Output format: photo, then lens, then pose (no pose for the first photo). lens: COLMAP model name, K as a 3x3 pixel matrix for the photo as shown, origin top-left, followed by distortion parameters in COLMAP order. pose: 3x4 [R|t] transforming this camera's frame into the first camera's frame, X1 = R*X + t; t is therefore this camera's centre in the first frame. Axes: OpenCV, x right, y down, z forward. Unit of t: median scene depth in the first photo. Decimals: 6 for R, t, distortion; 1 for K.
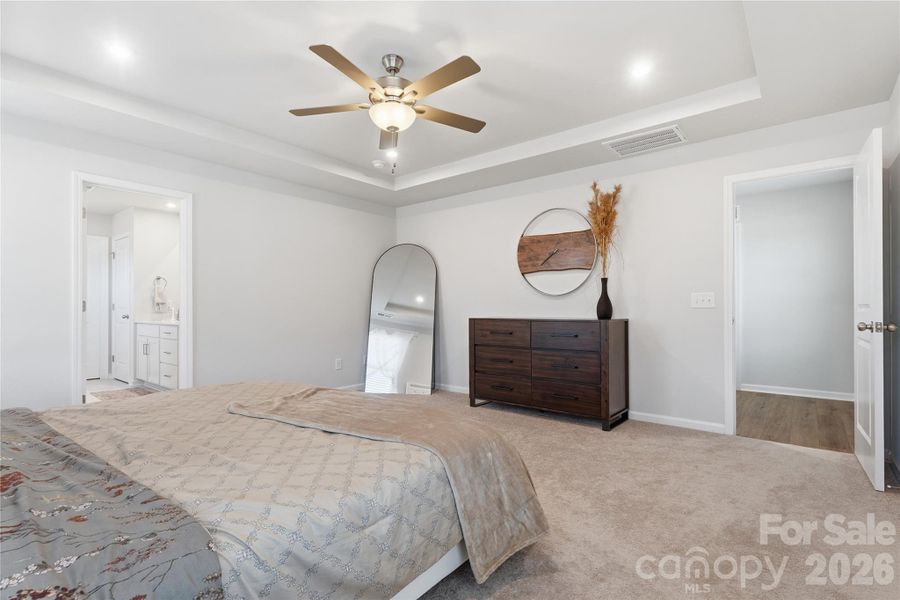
lens RADIAL K [[417.2, 0, 451.0], [0, 417.2, 298.2], [0, 0, 1]] dist [0.003453, 0.000017]
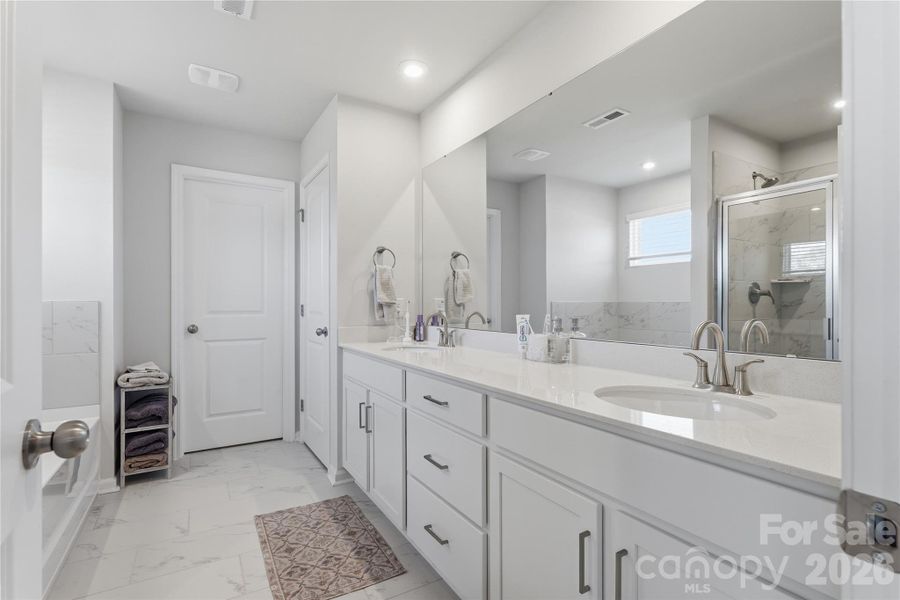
lens RADIAL K [[417.2, 0, 451.0], [0, 417.2, 298.2], [0, 0, 1]] dist [0.003453, 0.000017]
pose [[0.939941, 0.001442, -0.341334, -0.469962], [-0.000069, 0.999992, 0.004035, 0.003518], [0.341337, -0.003769, 0.939933, 0.593373]]
